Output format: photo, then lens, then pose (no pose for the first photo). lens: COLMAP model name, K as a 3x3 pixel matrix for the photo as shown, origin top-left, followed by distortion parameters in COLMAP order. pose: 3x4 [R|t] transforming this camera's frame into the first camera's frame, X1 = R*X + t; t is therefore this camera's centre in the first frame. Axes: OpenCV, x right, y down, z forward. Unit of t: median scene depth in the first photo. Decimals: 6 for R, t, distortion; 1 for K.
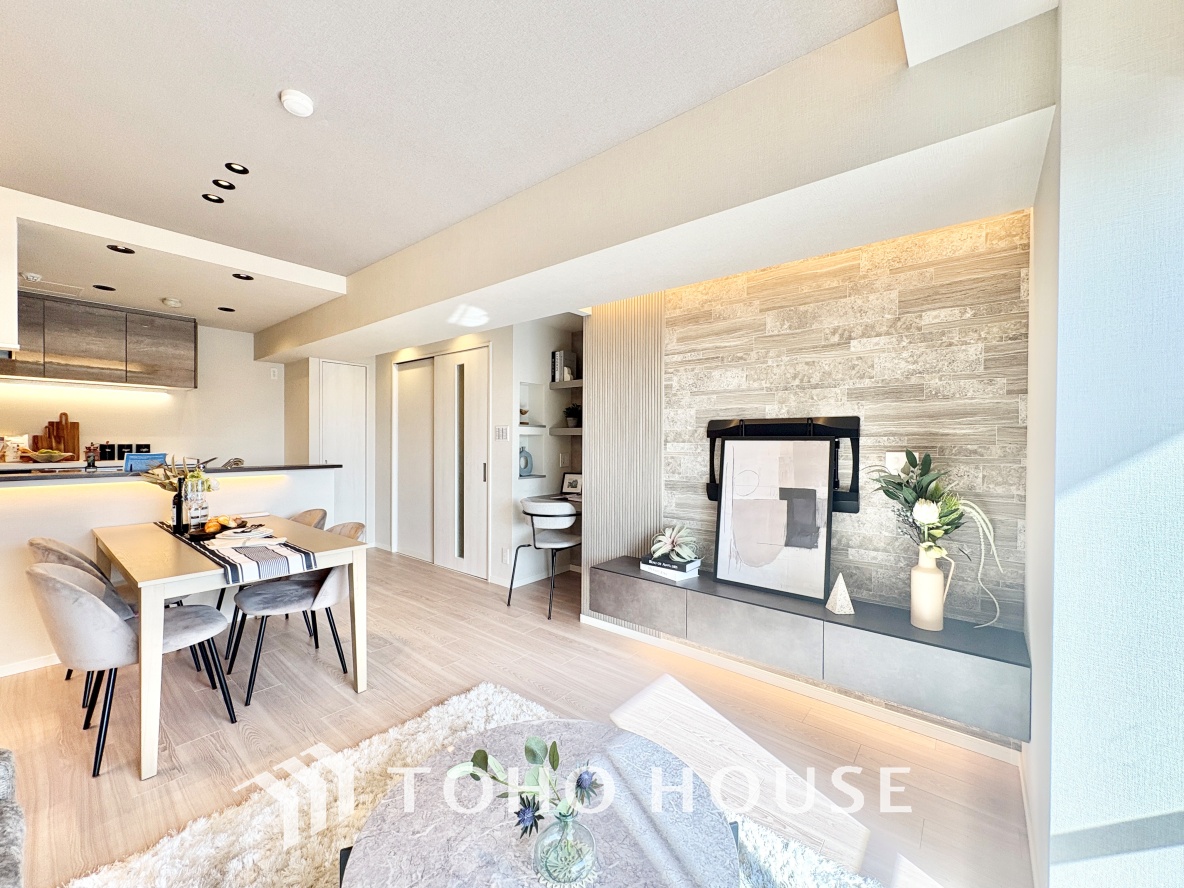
lens RADIAL K [[467.9, 0, 592.3], [0, 467.9, 442.4], [0, 0, 1]] dist [0.003431, -0.000341]
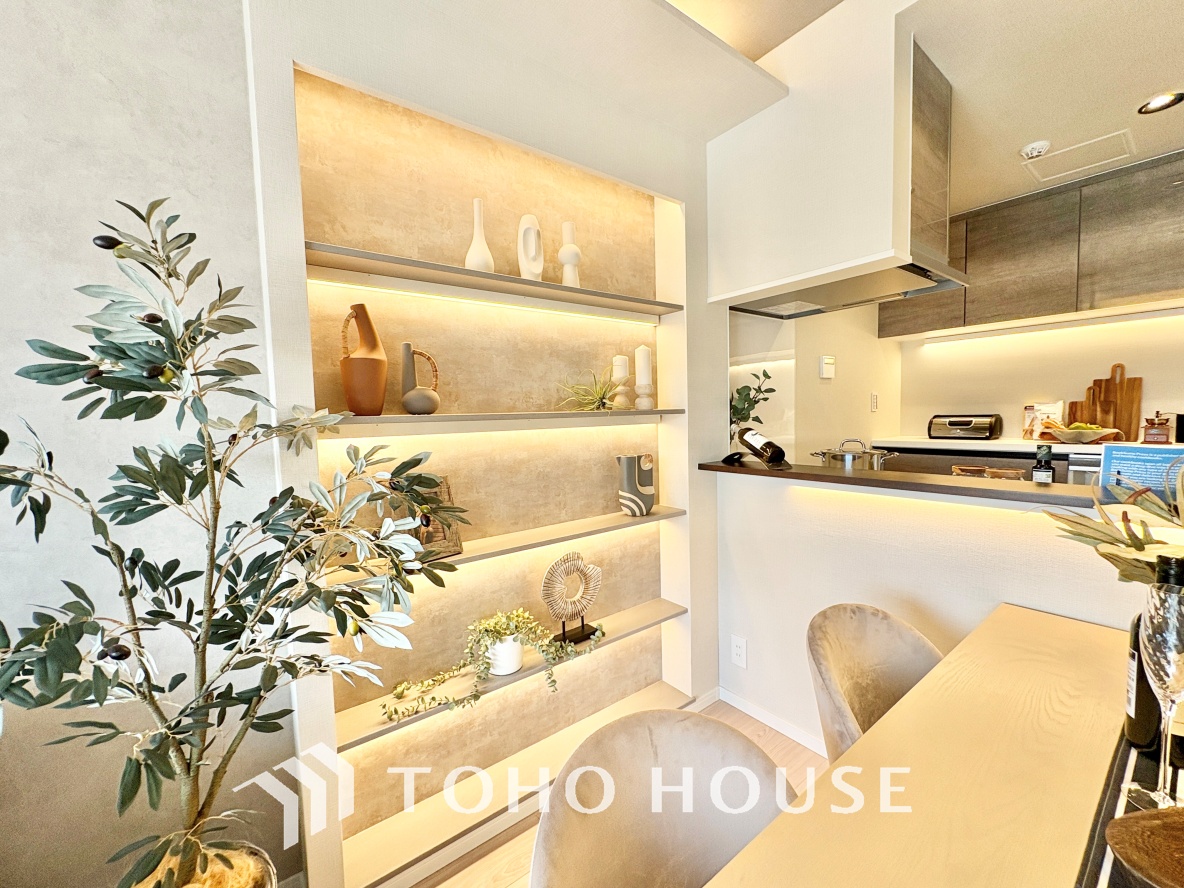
lens RADIAL K [[467.9, 0, 592.0], [0, 467.9, 445.0], [0, 0, 1]] dist [0.003431, -0.000341]
pose [[-0.236845, 0.061773, -0.969582, -0.349056], [0.020697, 0.998071, 0.058533, -0.006464], [0.971327, -0.006204, -0.237667, 0.471413]]
